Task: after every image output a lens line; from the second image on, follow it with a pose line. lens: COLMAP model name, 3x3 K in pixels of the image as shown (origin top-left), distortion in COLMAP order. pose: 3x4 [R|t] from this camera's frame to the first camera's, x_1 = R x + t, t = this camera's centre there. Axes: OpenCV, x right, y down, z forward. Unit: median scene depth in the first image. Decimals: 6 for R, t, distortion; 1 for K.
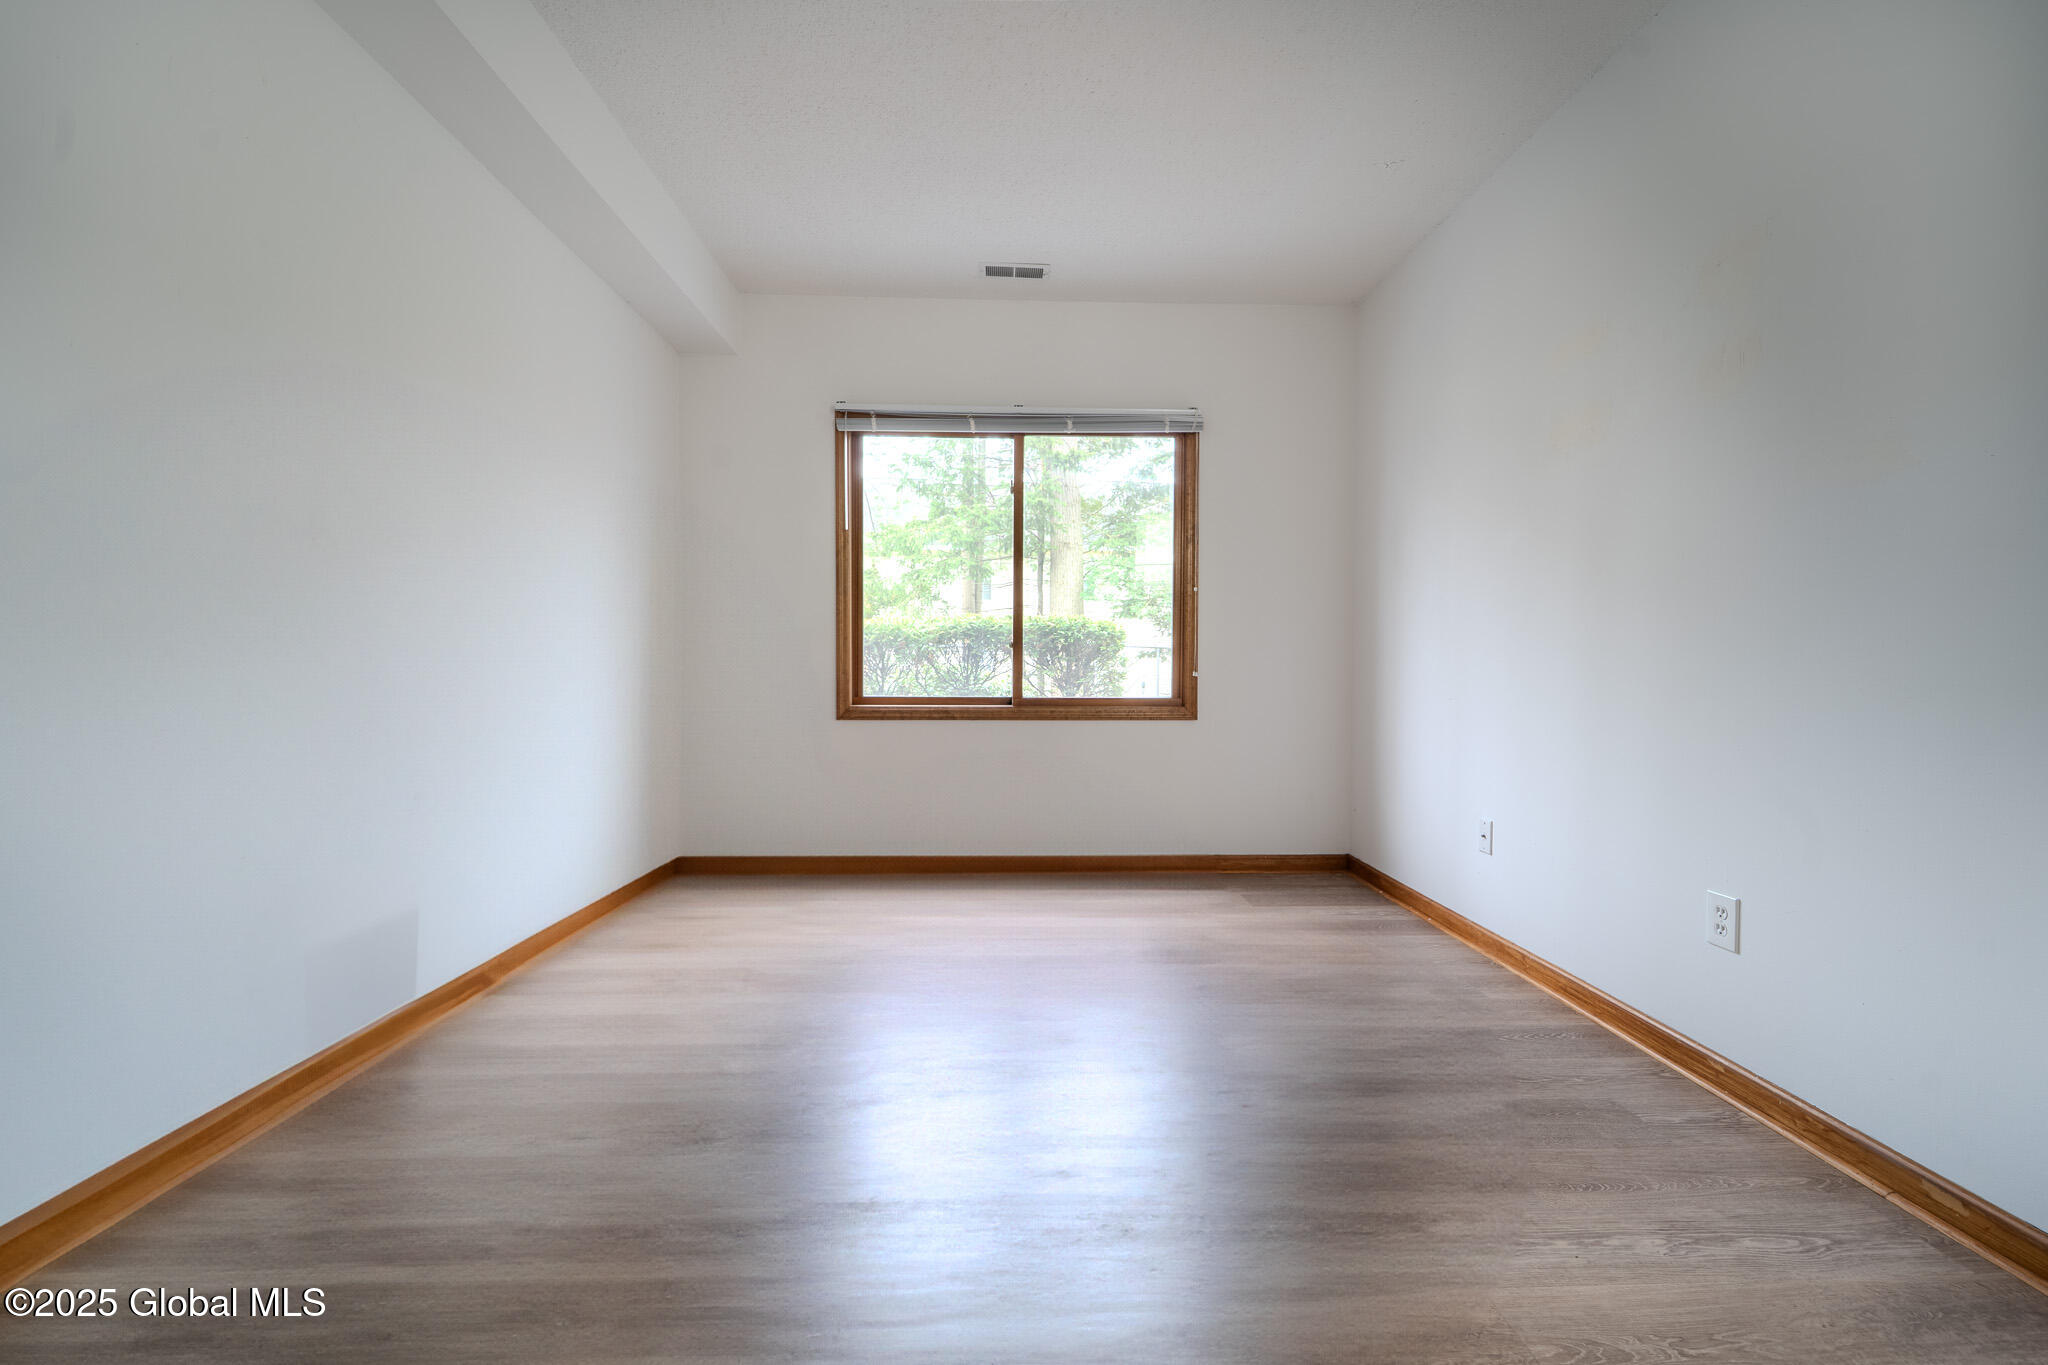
lens RADIAL K [[832.1, 0, 1020.4], [0, 832.1, 693.2], [0, 0, 1]] dist [0.003291, -0.001640]
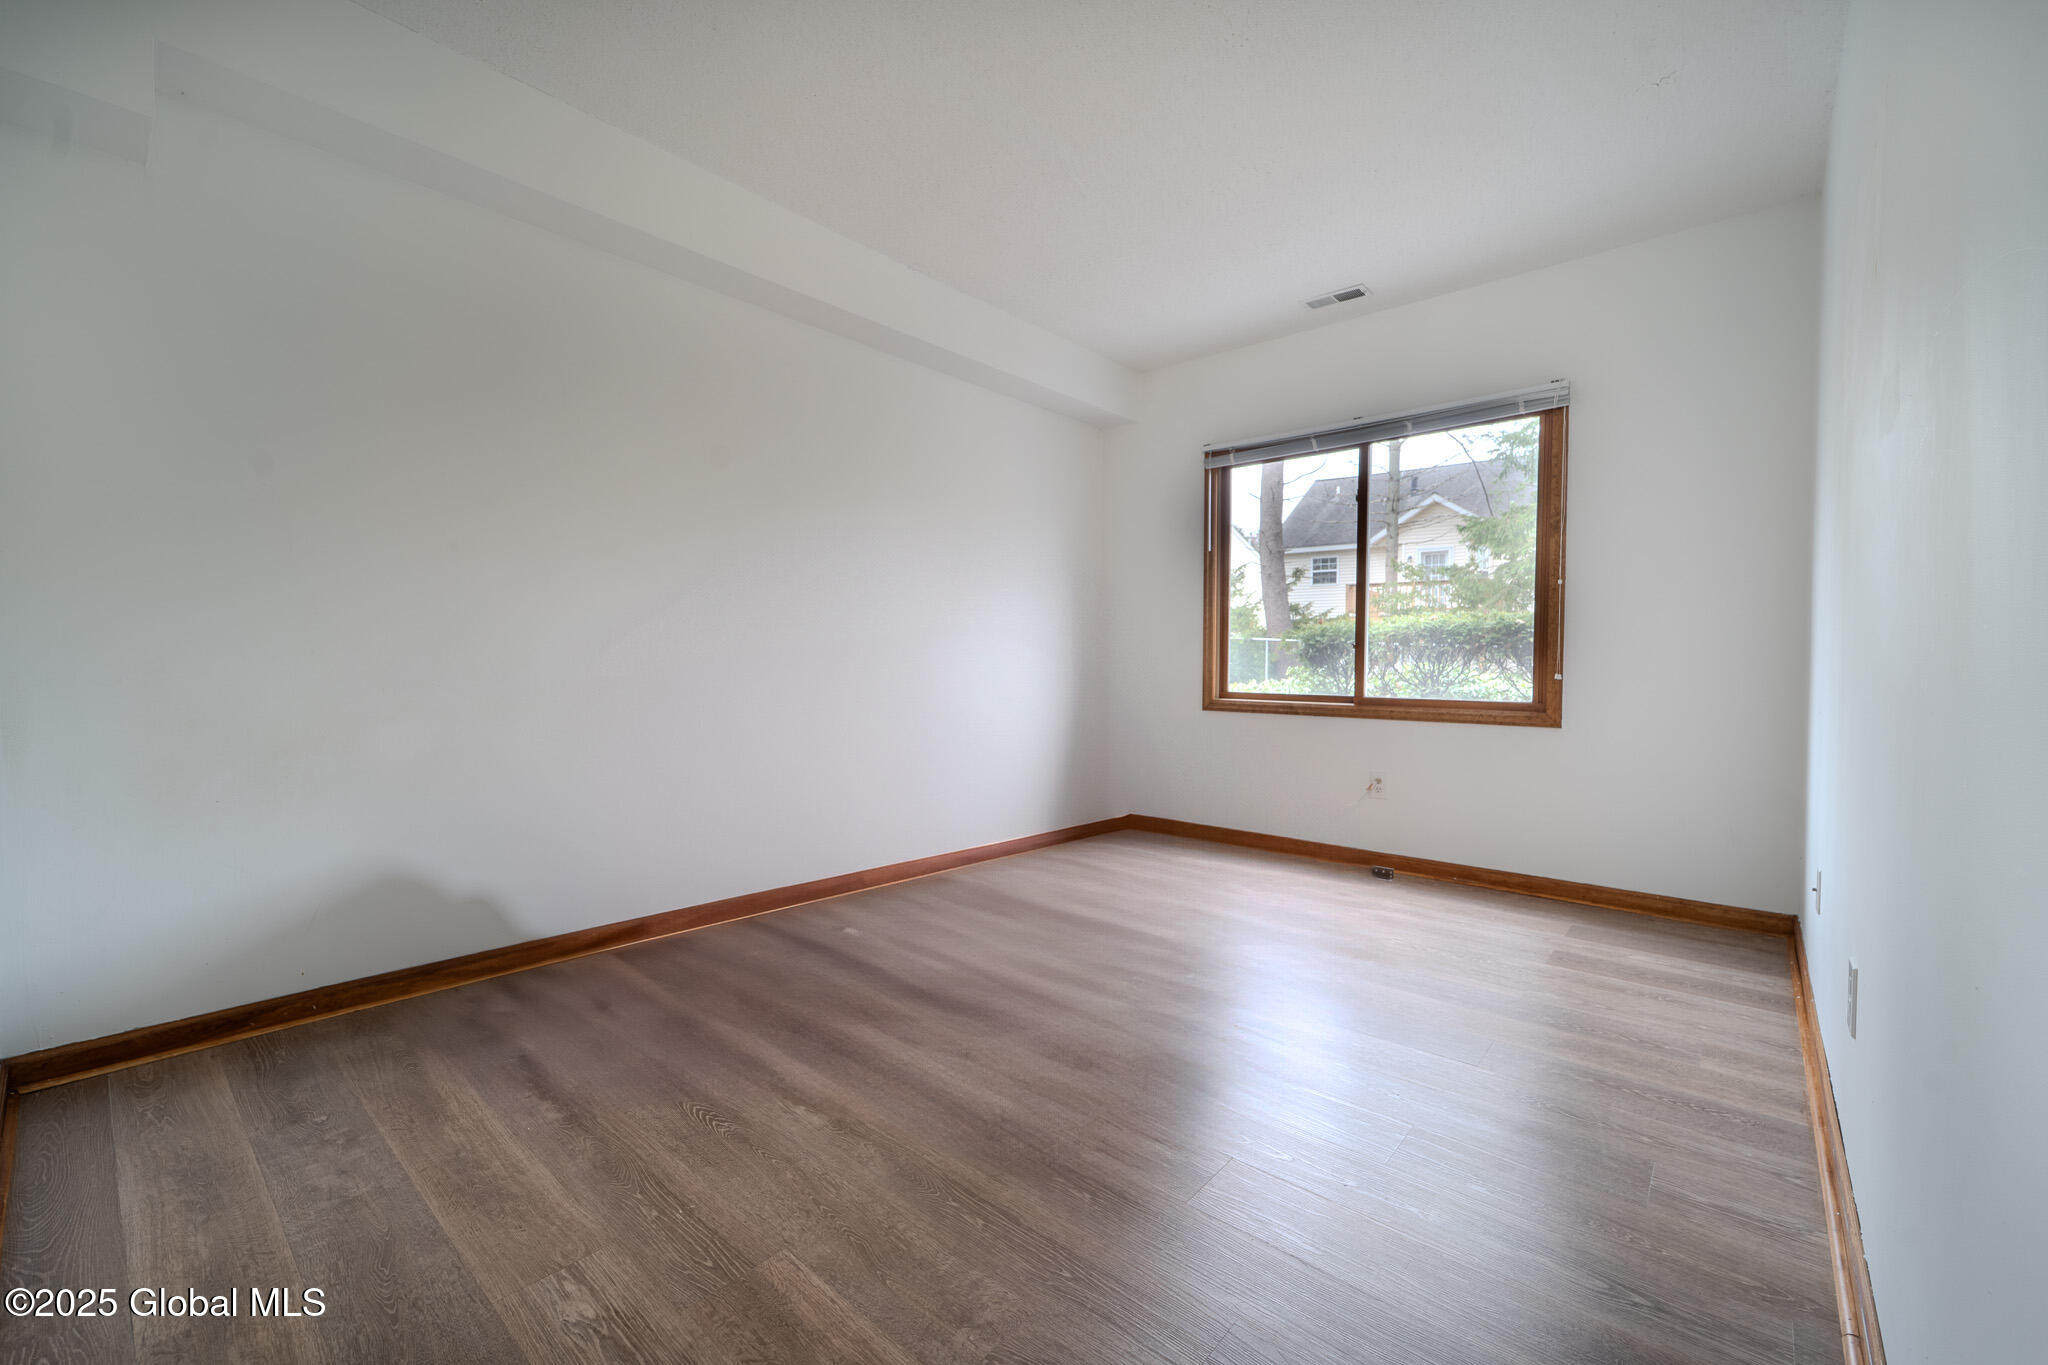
lens RADIAL K [[832.1, 0, 1020.5], [0, 832.1, 701.3], [0, 0, 1]] dist [0.003291, -0.001640]
pose [[0.722355, 0.034586, -0.690657, 0.415646], [-0.030264, 0.999373, 0.018392, 0.004582], [0.690860, 0.007617, 0.722948, -0.047518]]
